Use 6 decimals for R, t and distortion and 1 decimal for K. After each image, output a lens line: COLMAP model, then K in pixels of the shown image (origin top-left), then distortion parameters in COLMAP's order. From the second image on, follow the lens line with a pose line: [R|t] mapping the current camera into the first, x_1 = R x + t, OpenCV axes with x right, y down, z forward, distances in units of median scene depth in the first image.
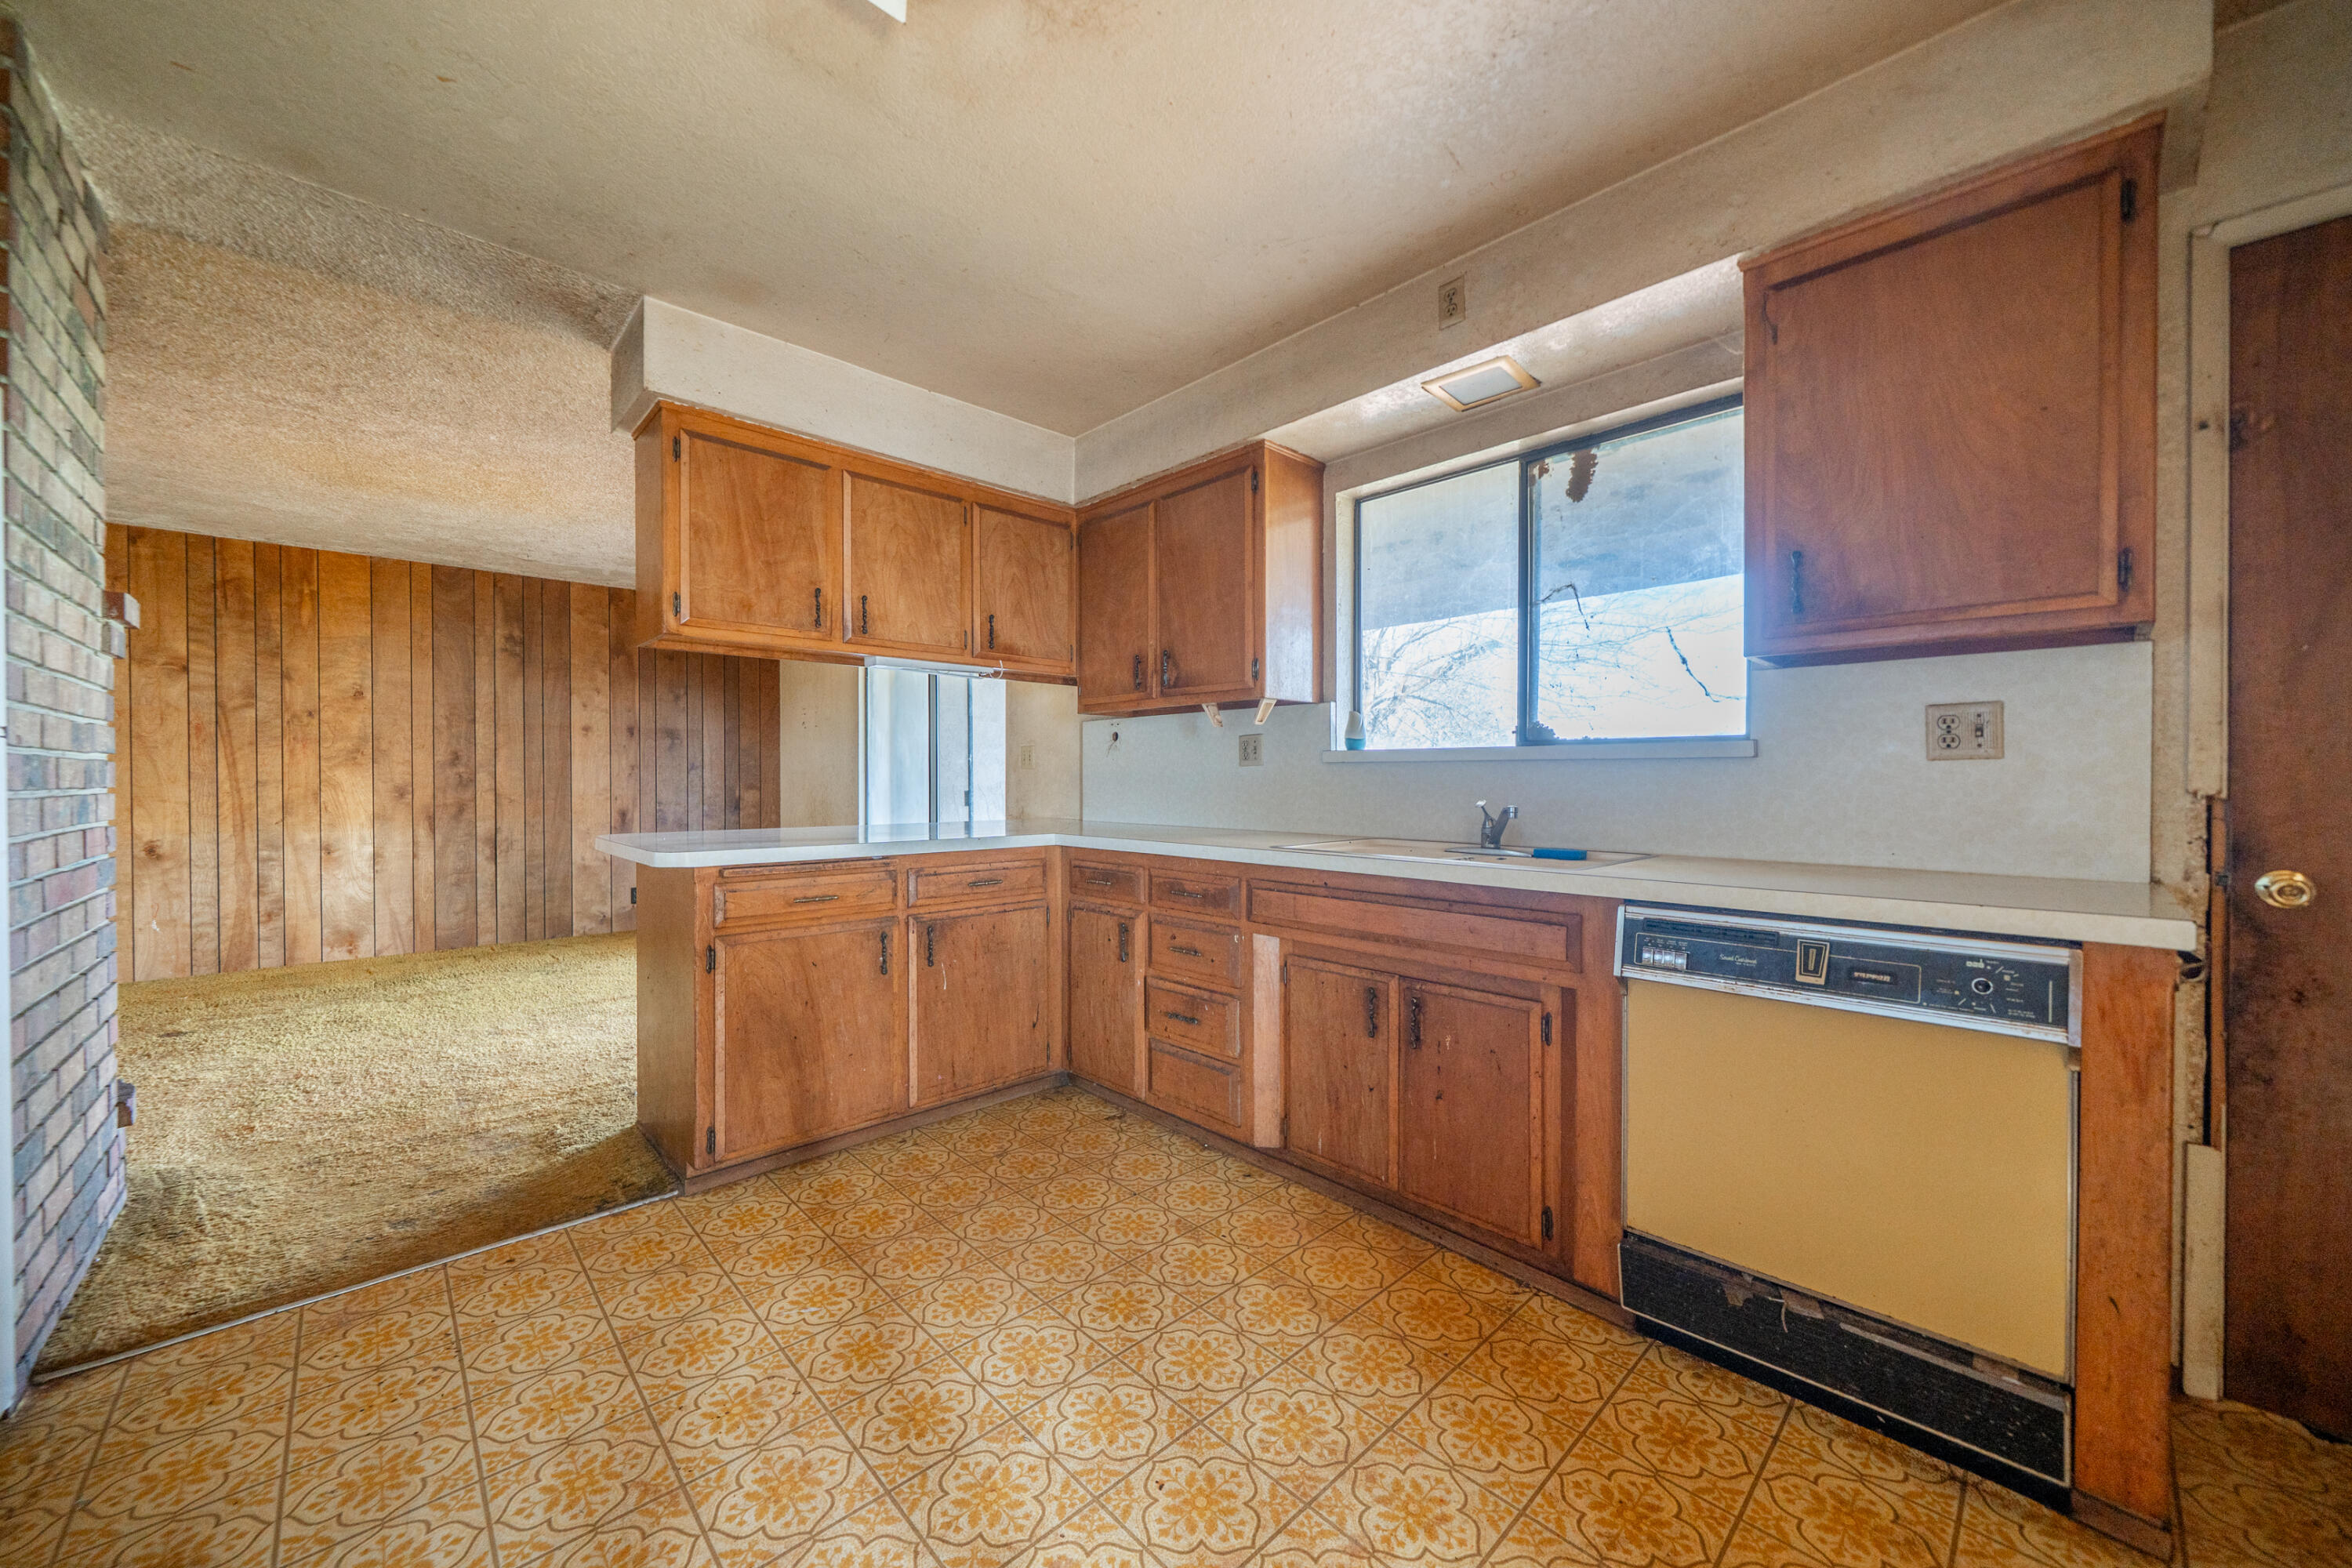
lens RADIAL K [[871.6, 0, 1176.0], [0, 871.6, 784.0], [0, 0, 1]] dist [-0.002674, -0.000135]
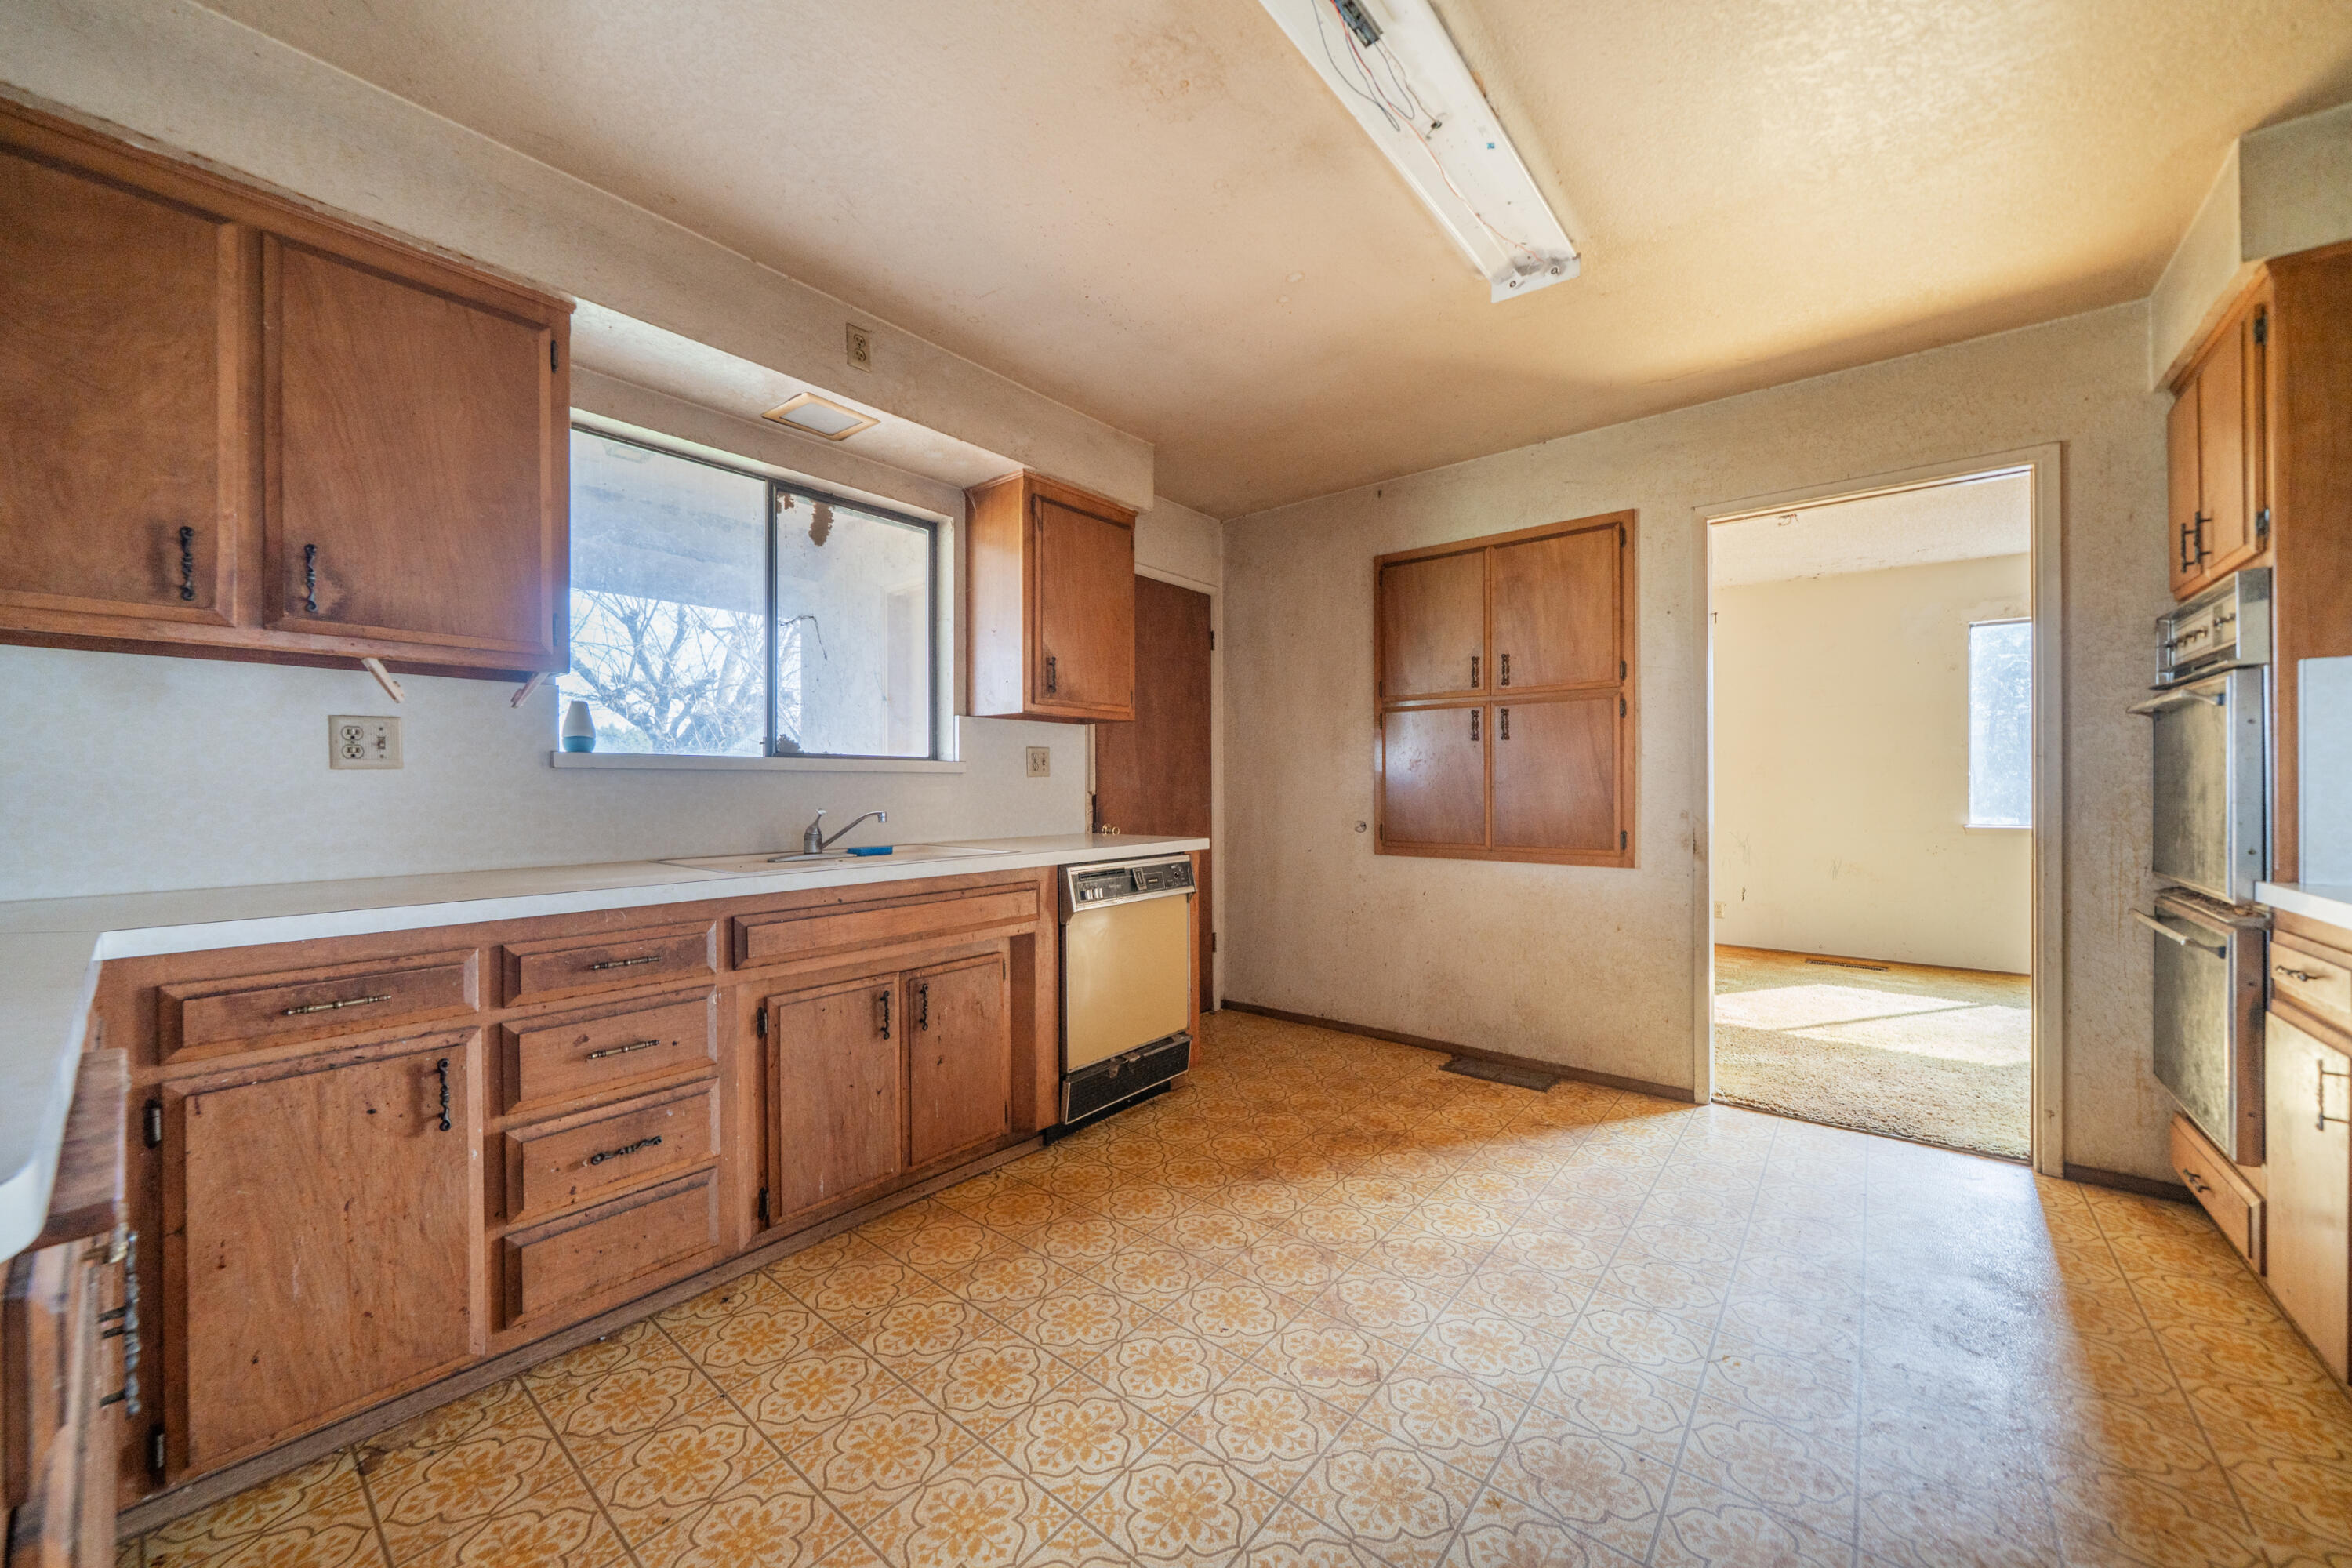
lens RADIAL K [[850.3, 0, 1170.9], [0, 850.3, 786.5], [0, 0, 1]] dist [-0.010476, -0.000020]
pose [[-0.124280, -0.001251, 0.992246, -0.817613], [0.010883, 0.999937, 0.002624, -0.007112], [-0.992188, 0.011124, -0.124258, 0.793811]]
